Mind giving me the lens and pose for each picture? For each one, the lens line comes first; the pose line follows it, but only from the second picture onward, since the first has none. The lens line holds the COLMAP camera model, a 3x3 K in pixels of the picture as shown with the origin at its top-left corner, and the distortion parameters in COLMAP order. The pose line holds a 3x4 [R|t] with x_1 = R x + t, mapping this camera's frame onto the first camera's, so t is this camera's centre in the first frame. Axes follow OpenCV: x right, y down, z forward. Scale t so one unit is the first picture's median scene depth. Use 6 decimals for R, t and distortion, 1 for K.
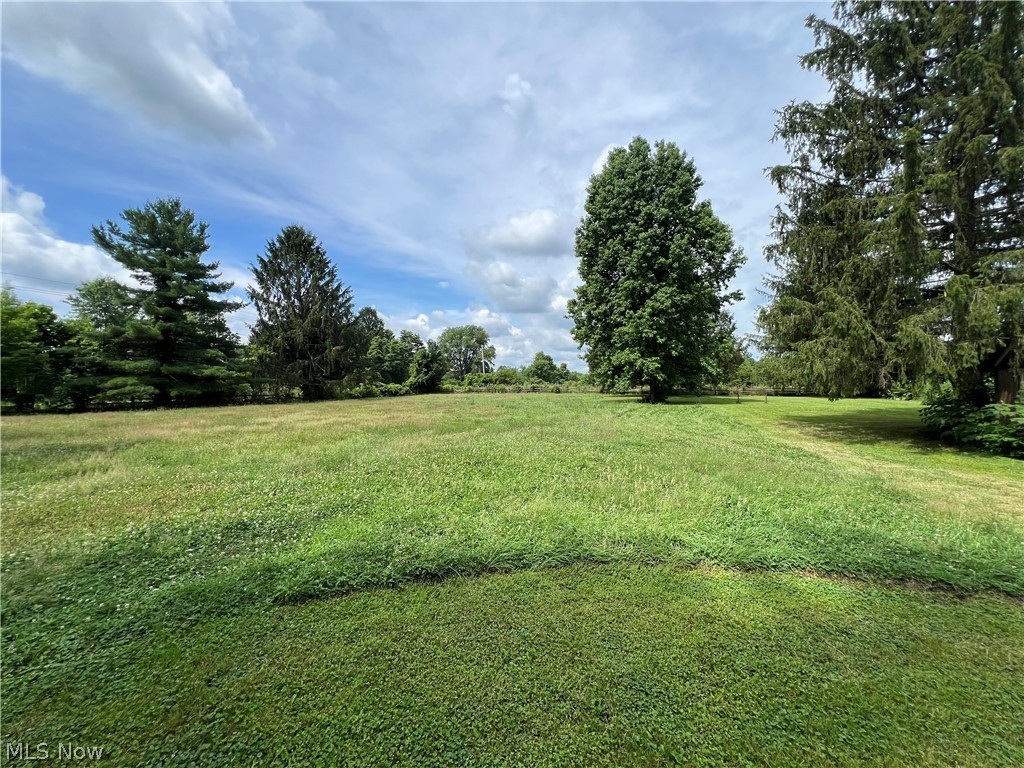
lens RADIAL K [[406.9, 0, 510.2], [0, 406.9, 382.0], [0, 0, 1]] dist [0.000468, 0.000193]
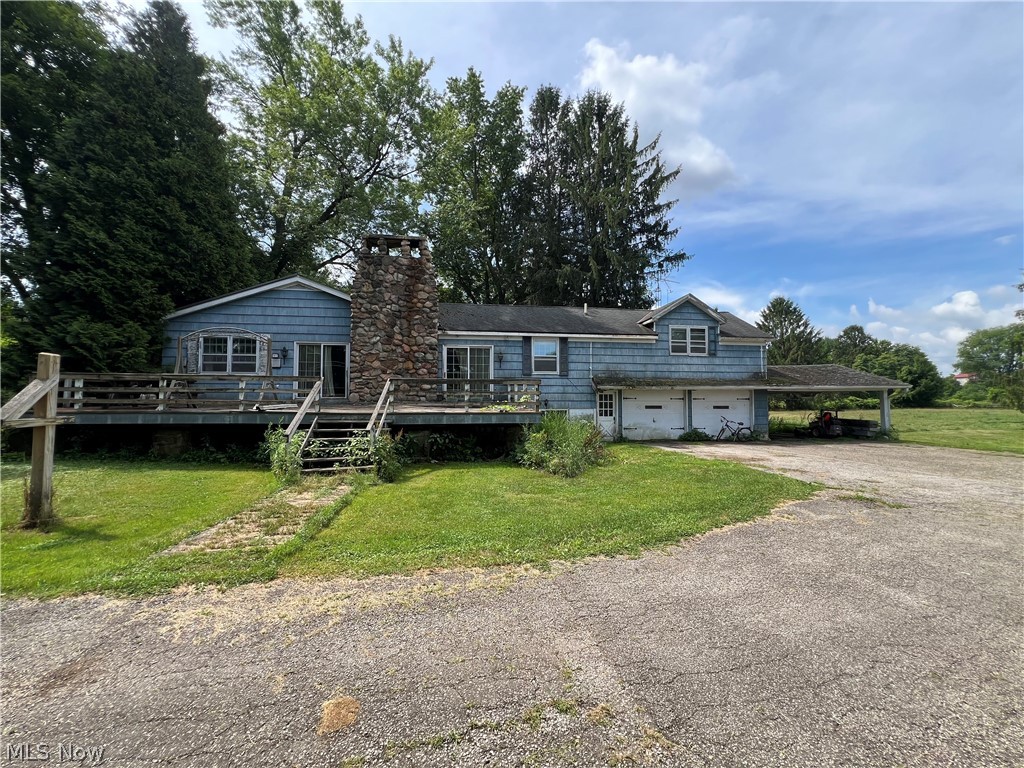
lens RADIAL K [[406.9, 0, 510.2], [0, 406.9, 382.0], [0, 0, 1]] dist [0.000468, 0.000193]
pose [[0.478192, -0.031783, -0.877680, 0.223646], [0.001803, 0.999378, -0.035207, -0.003724], [0.878254, 0.015253, 0.477952, -0.425239]]
